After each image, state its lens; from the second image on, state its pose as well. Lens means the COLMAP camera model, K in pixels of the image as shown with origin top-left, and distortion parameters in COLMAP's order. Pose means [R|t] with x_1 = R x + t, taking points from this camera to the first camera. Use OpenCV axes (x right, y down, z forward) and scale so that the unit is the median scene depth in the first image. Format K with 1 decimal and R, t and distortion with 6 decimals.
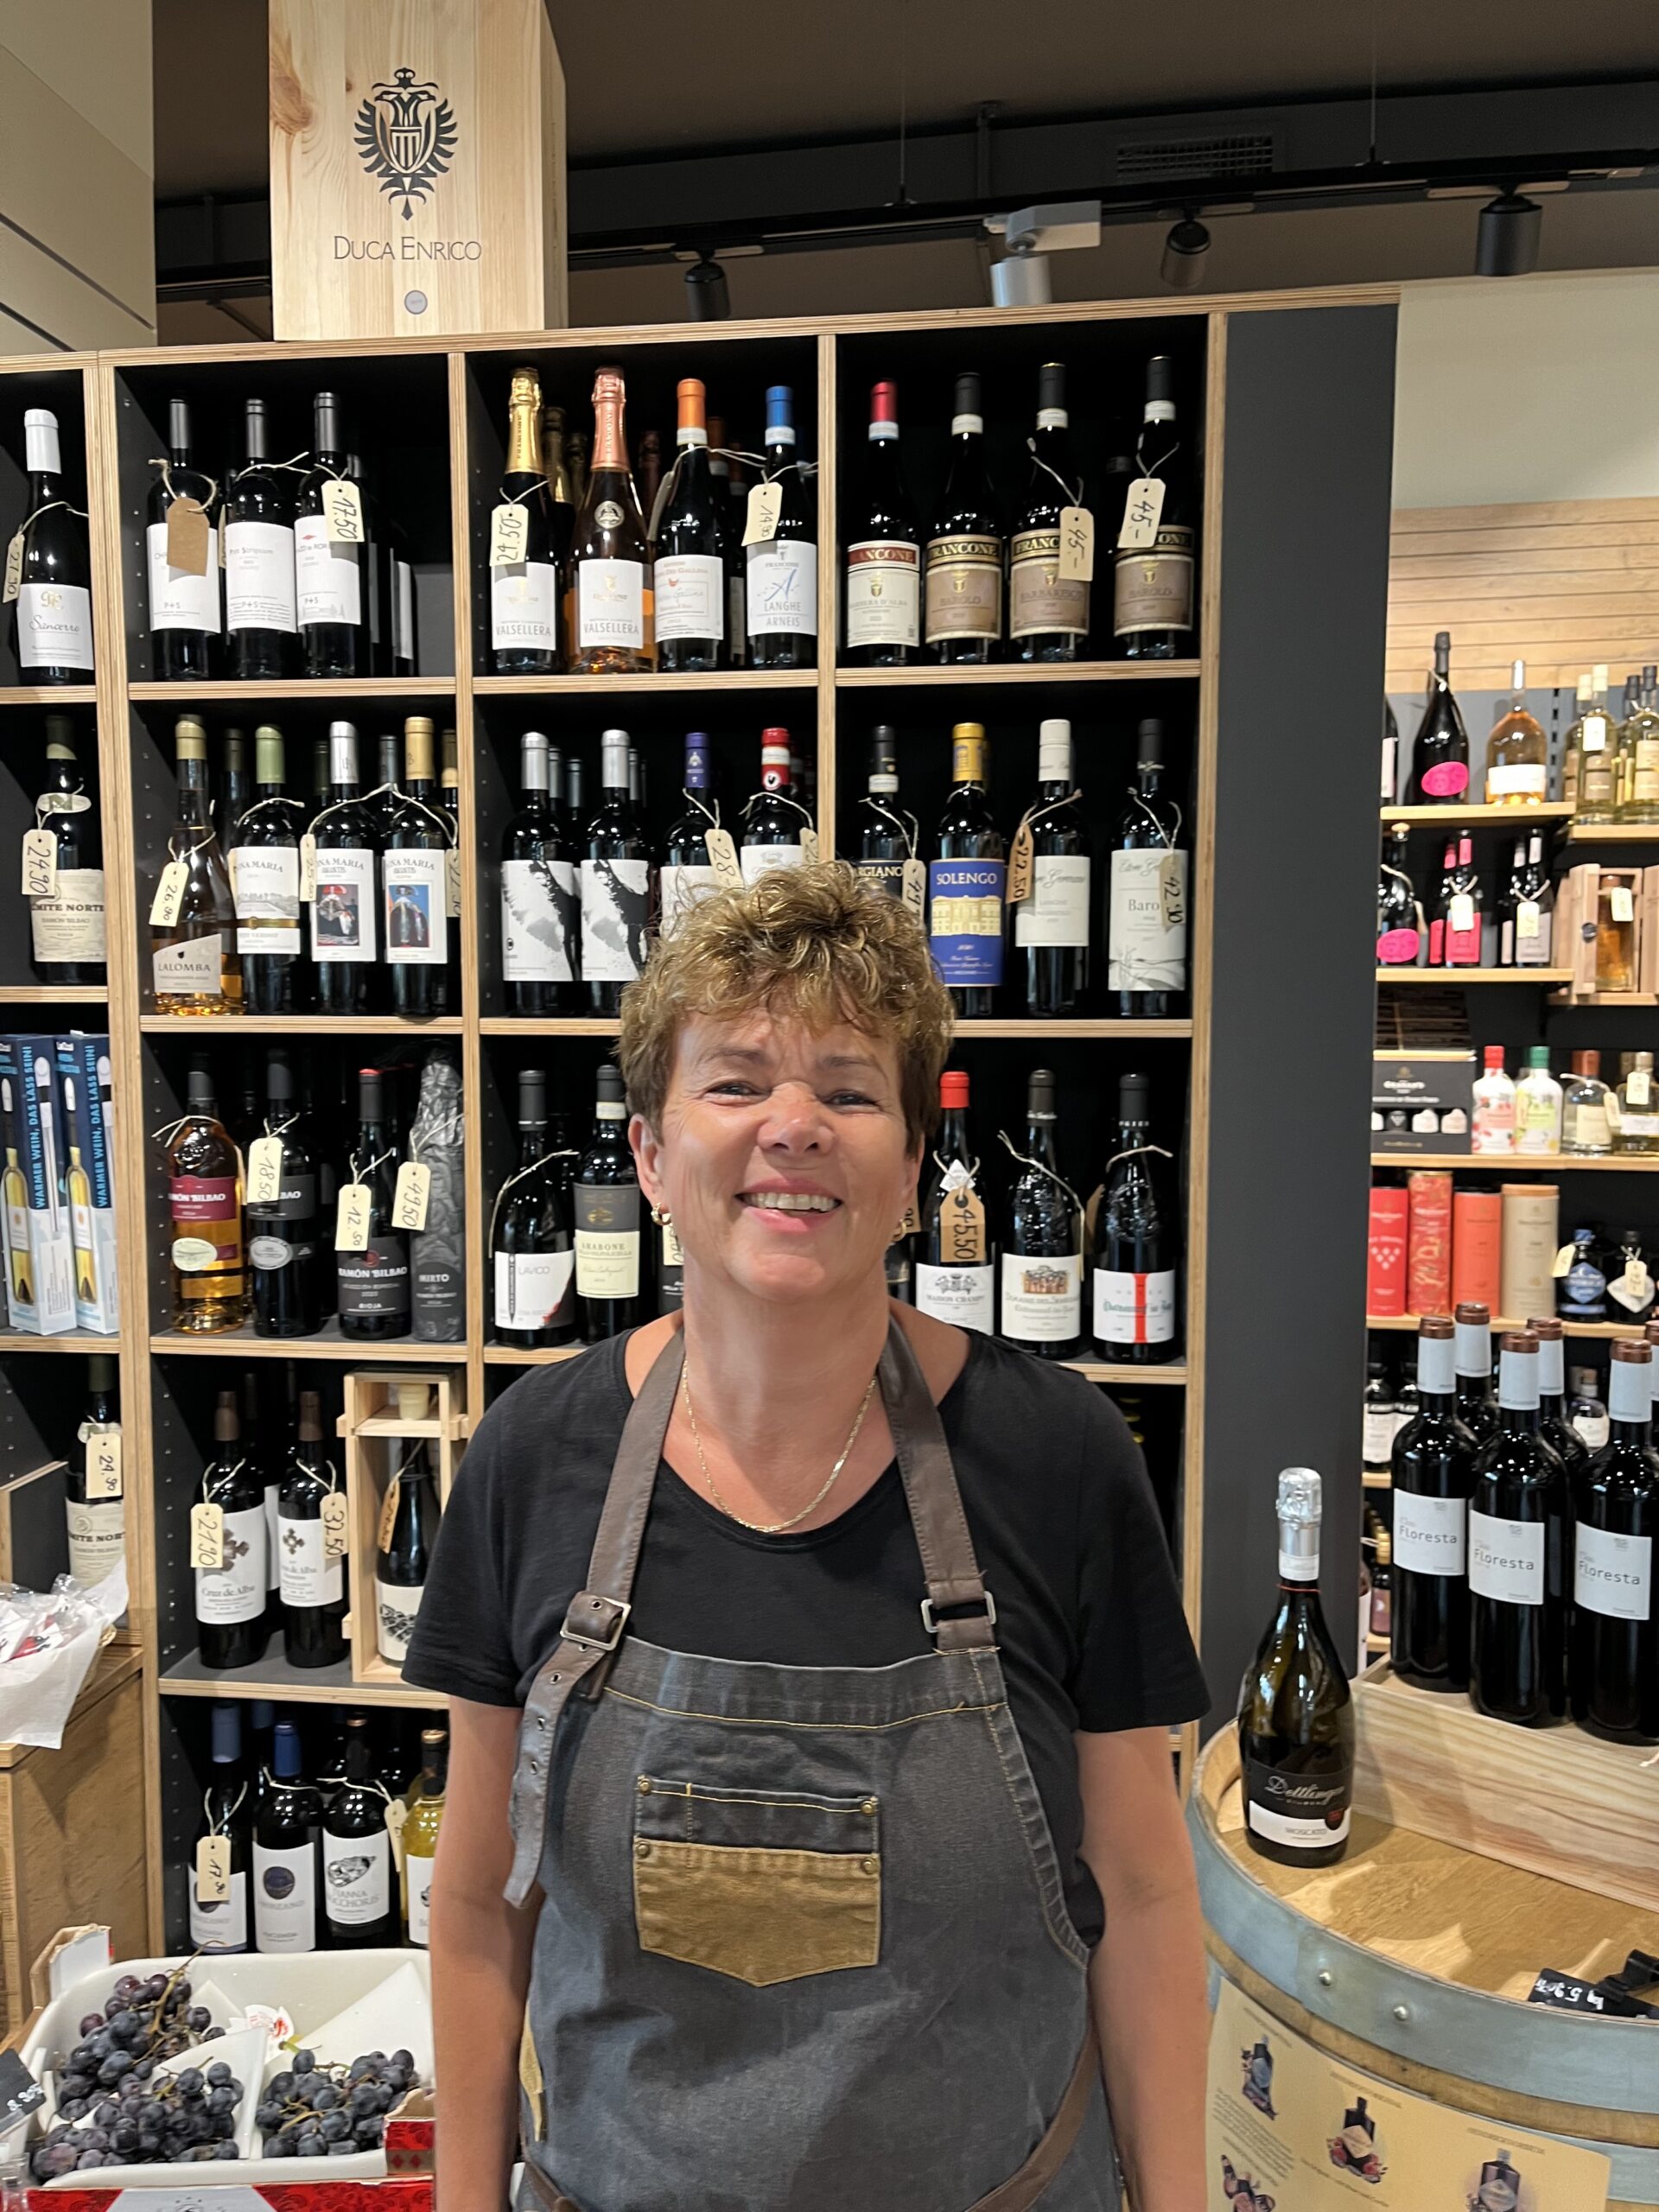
lens RADIAL K [[1674.7, 0, 827.0], [0, 1674.7, 1153.2], [0, 0, 1]] dist [0.050417, -0.081122]
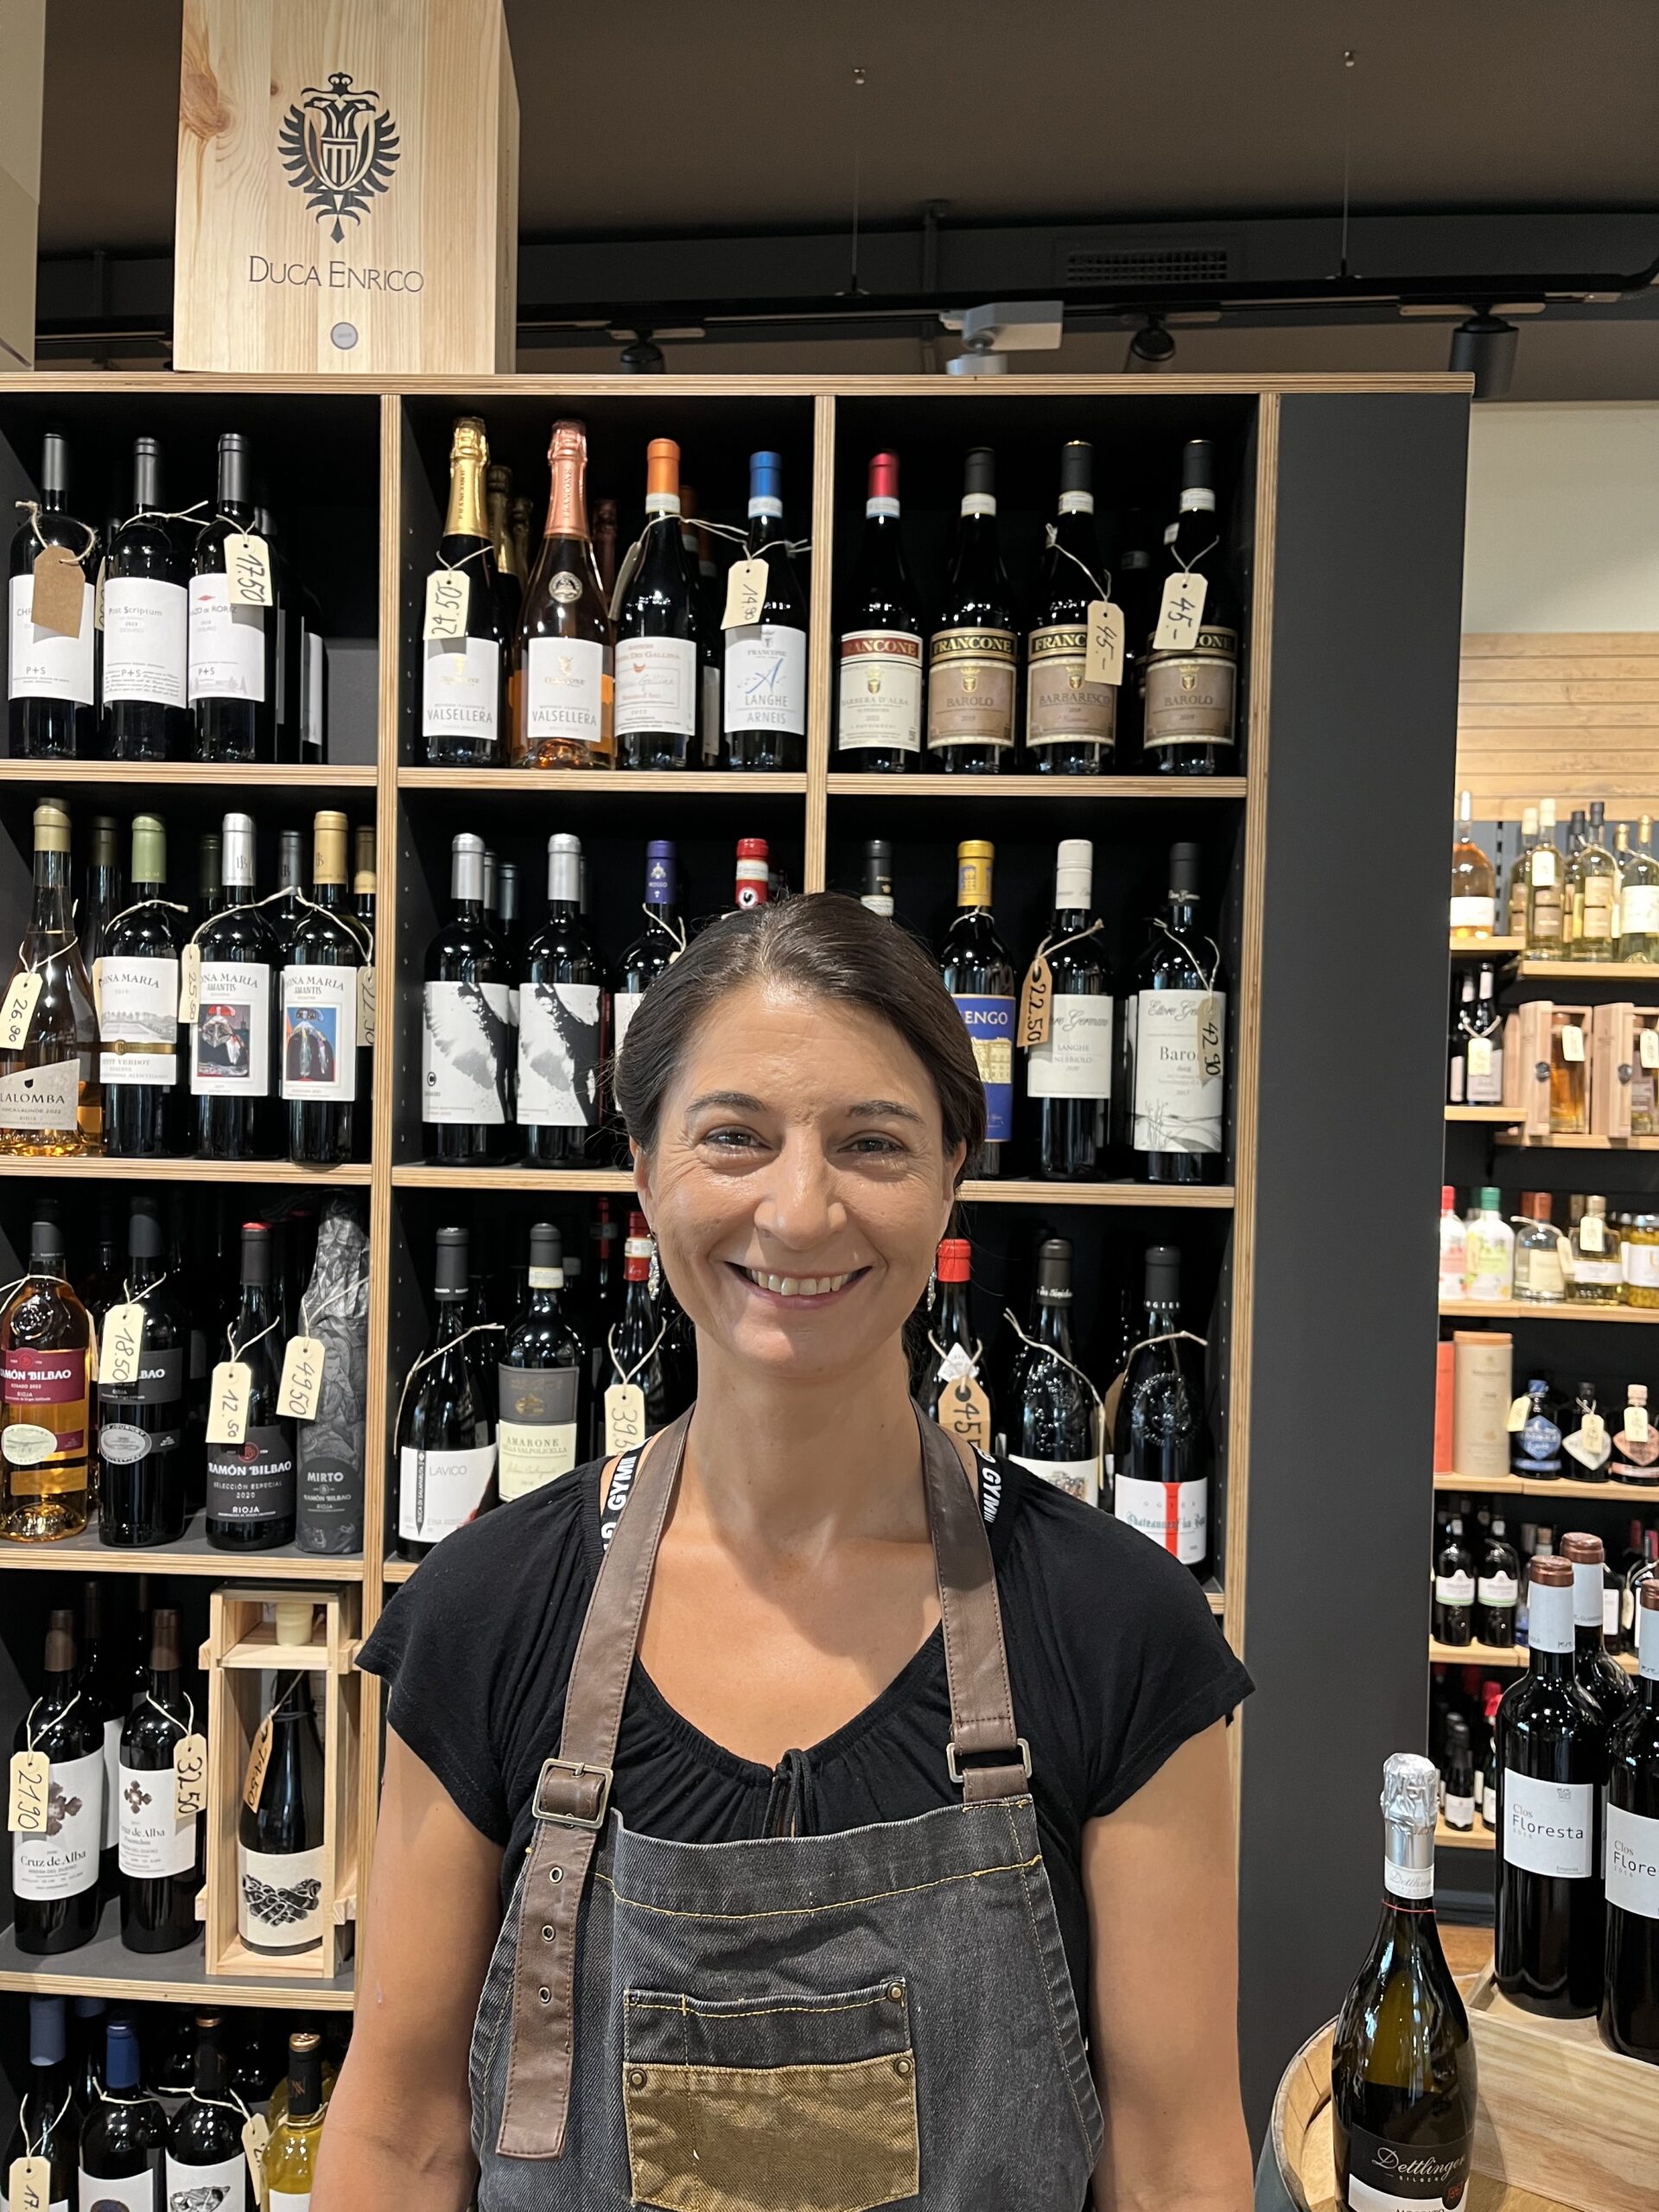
lens RADIAL K [[1674.7, 0, 827.0], [0, 1674.7, 1153.2], [0, 0, 1]] dist [0.050417, -0.081122]
pose [[0.997104, 0.019573, 0.073493, -0.052289], [-0.015117, 0.998041, -0.060710, -0.039477], [-0.074537, 0.059423, 0.995446, 0.147608]]
